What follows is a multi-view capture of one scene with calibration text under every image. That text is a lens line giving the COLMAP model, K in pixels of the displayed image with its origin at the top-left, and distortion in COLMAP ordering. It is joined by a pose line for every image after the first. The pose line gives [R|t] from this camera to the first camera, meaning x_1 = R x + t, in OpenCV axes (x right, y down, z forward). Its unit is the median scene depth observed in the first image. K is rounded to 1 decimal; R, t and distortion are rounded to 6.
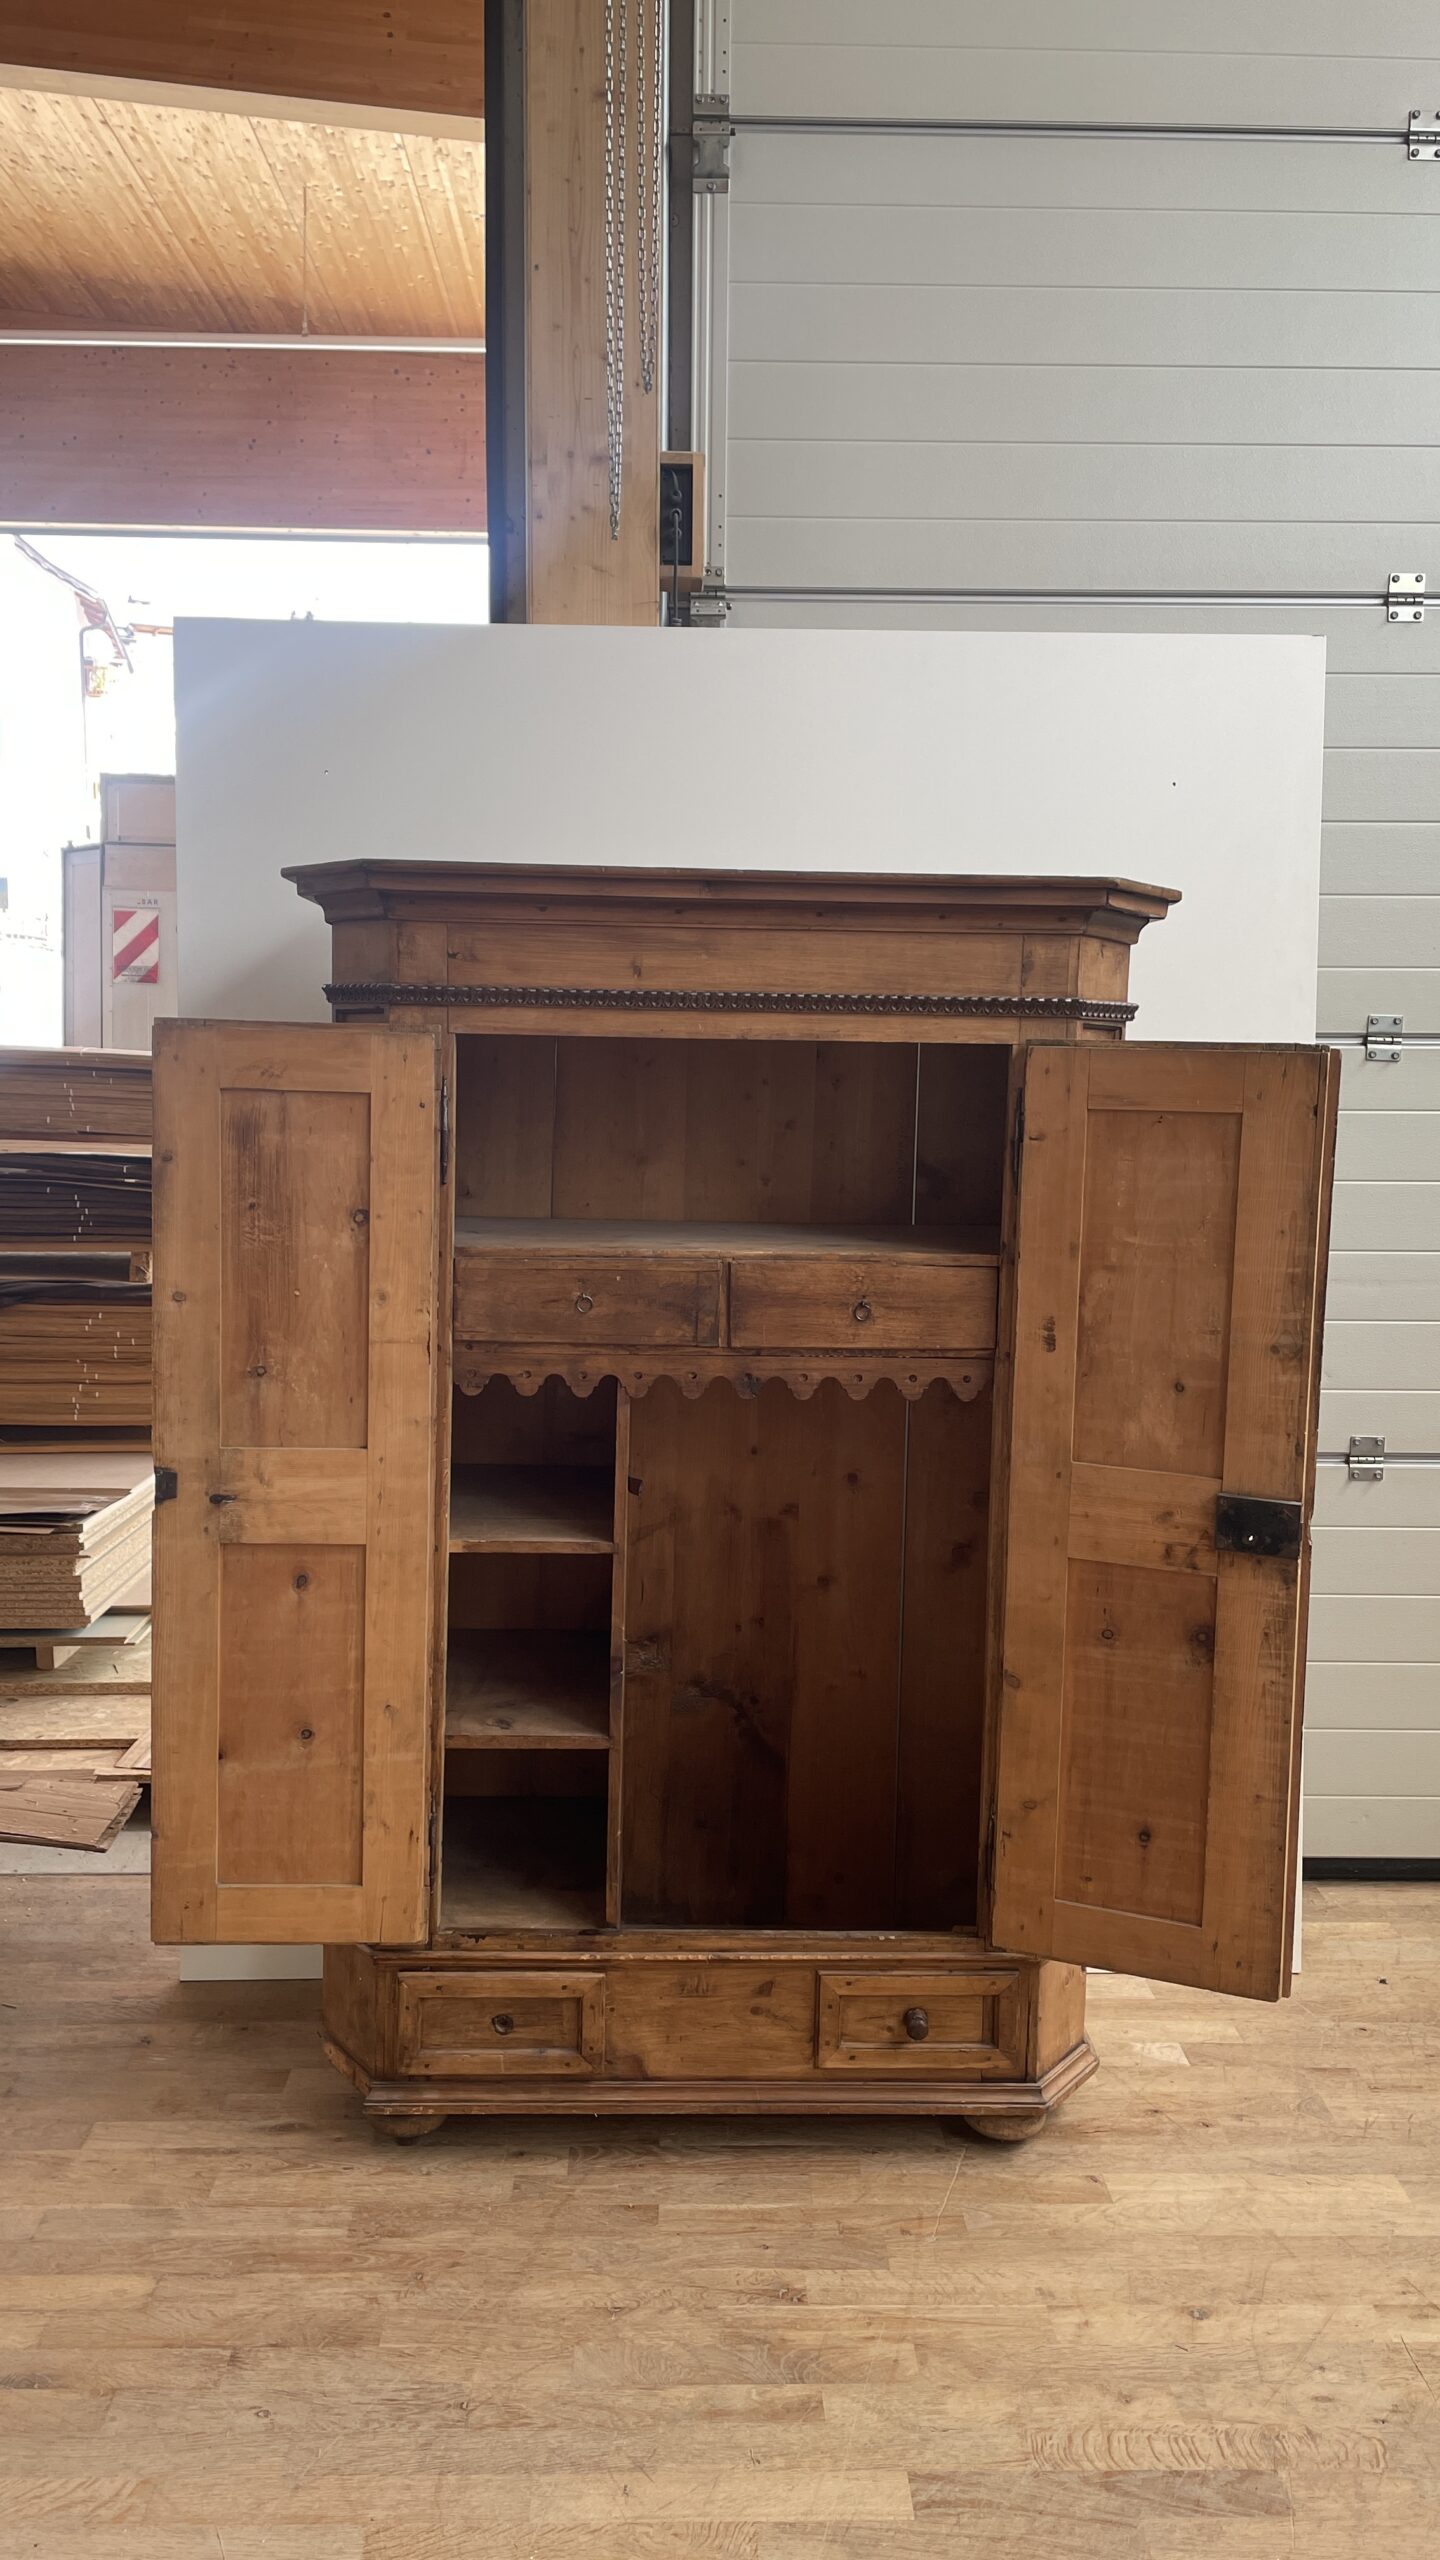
lens RADIAL K [[1933.0, 0, 702.7], [0, 1933.0, 1251.4], [0, 0, 1]] dist [0.084853, -0.109487]
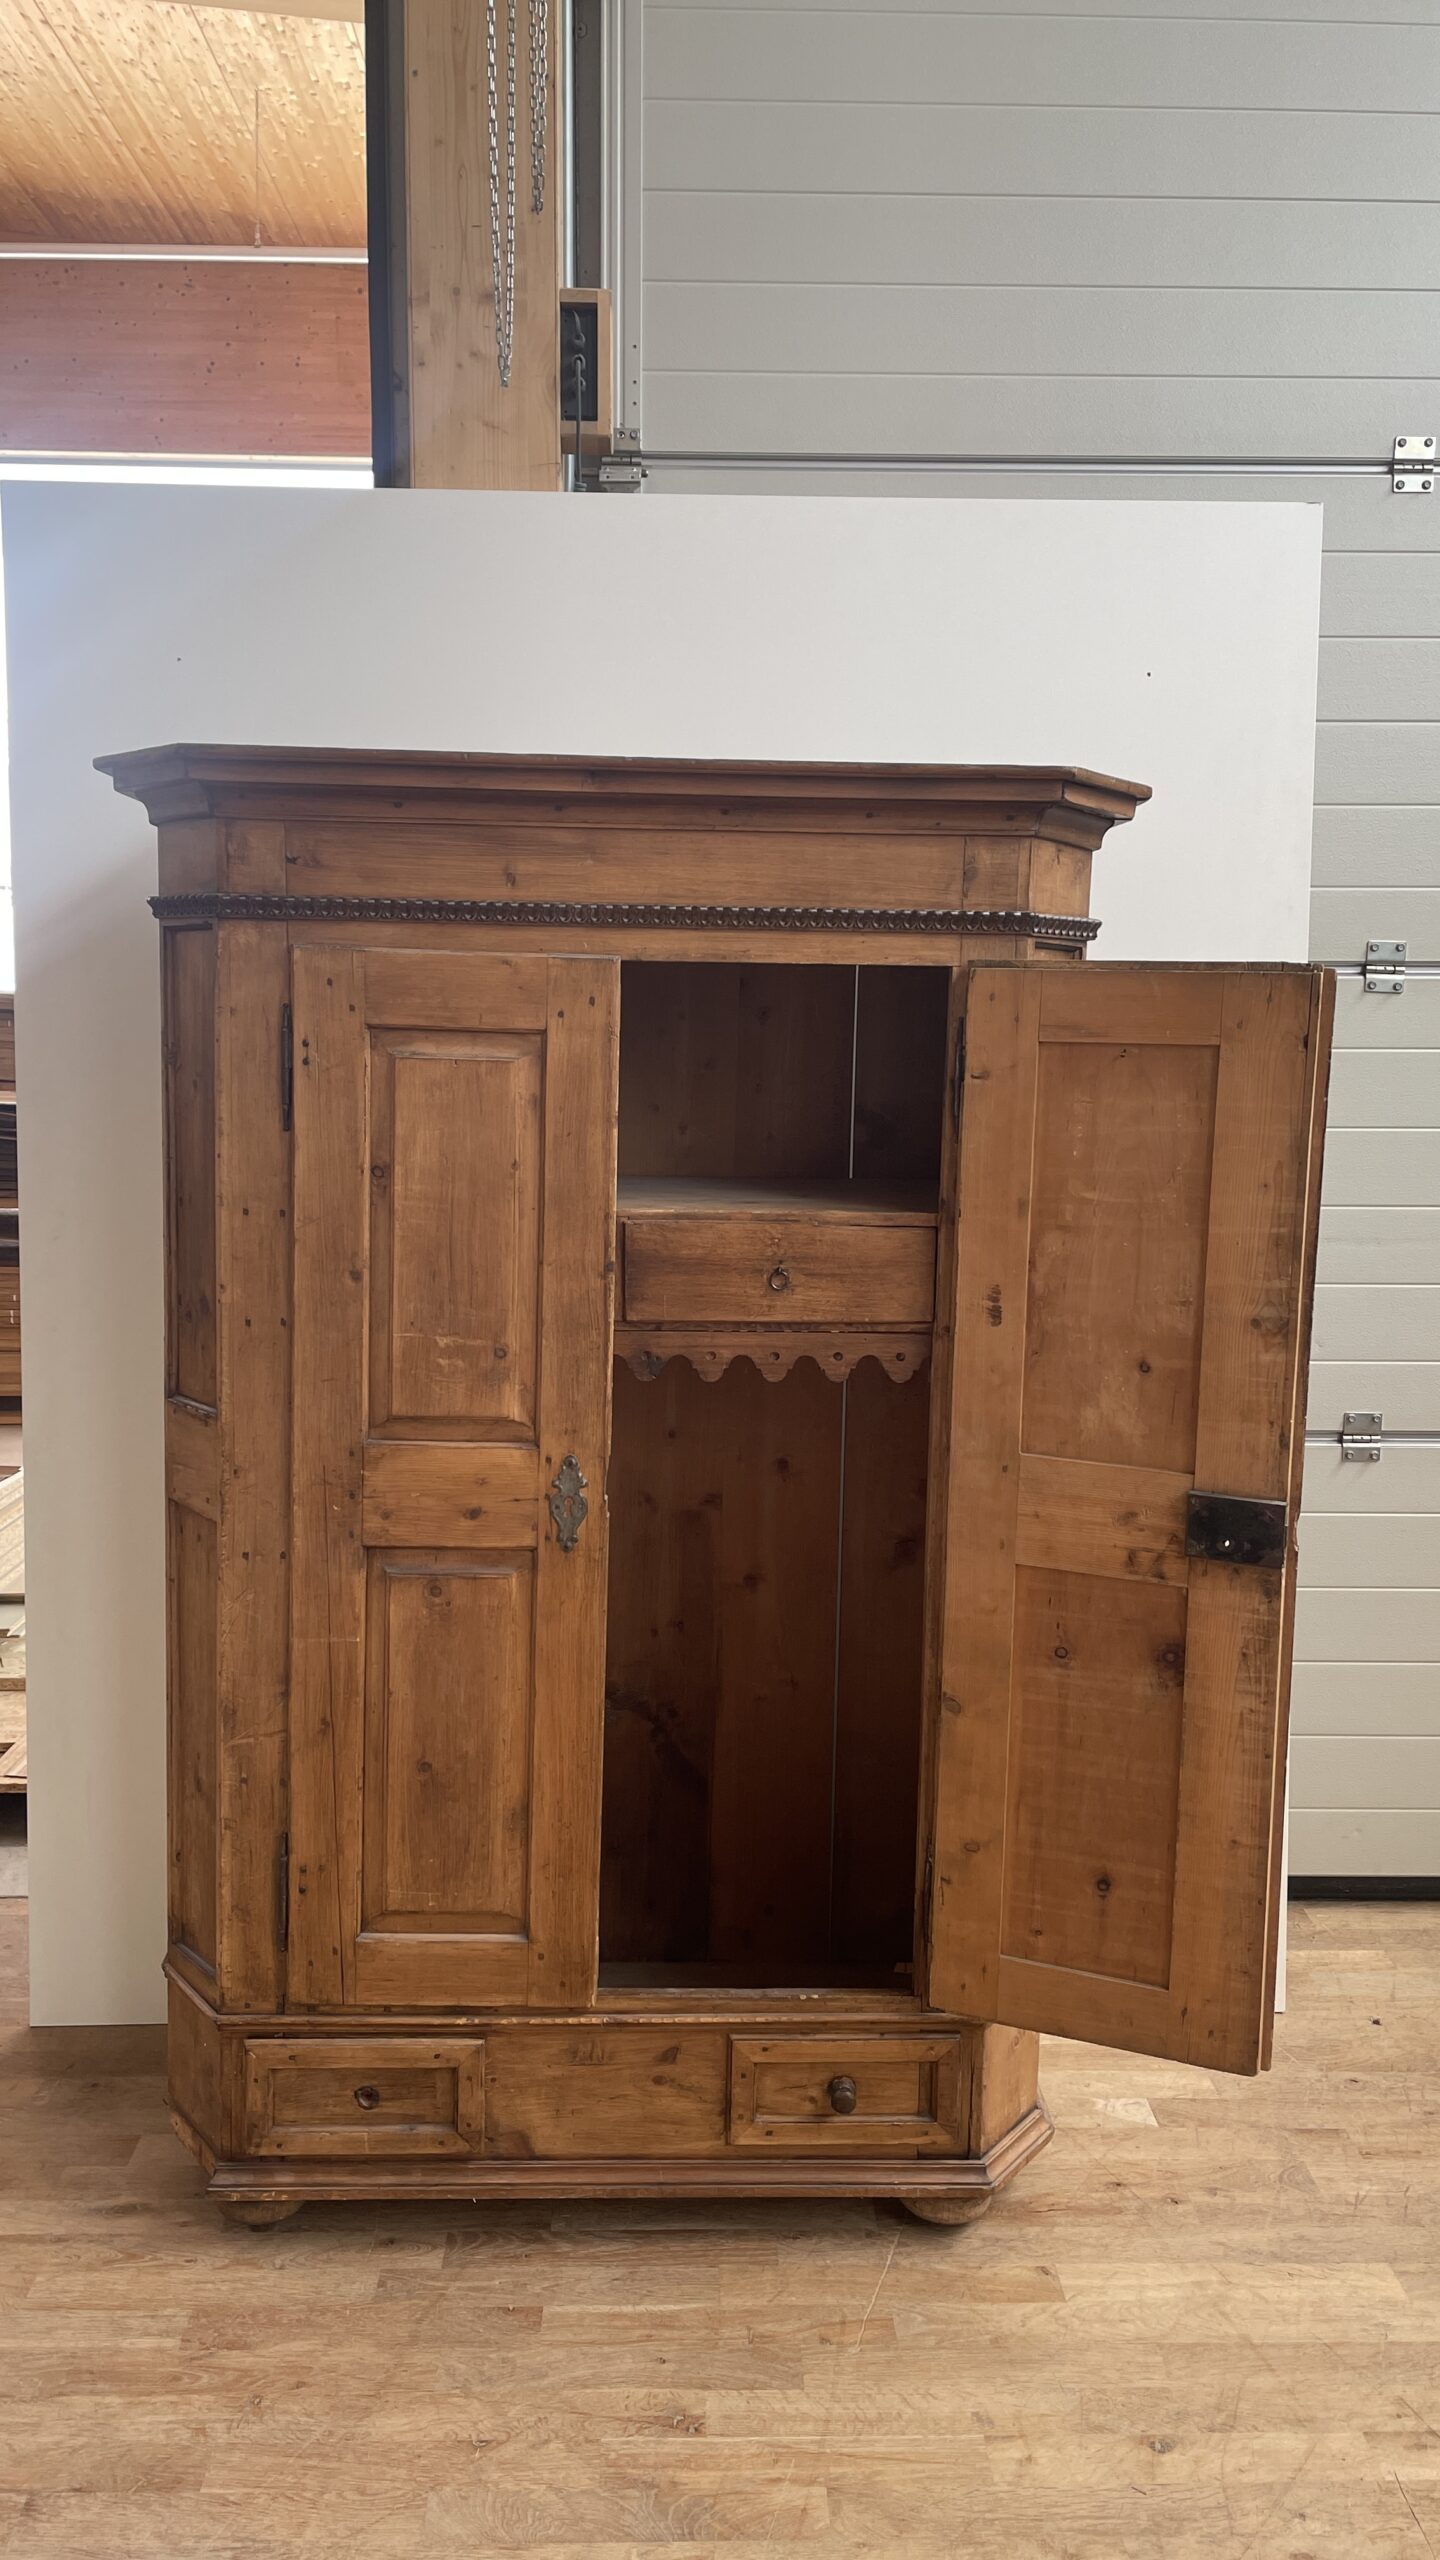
lens RADIAL K [[1933.0, 0, 701.2], [0, 1933.0, 1251.8], [0, 0, 1]] dist [0.084853, -0.109487]
pose [[0.999998, -0.001685, 0.001106, 0.048312], [0.001658, 0.999719, 0.023655, -0.001407], [-0.001145, -0.023653, 0.999720, 0.143933]]
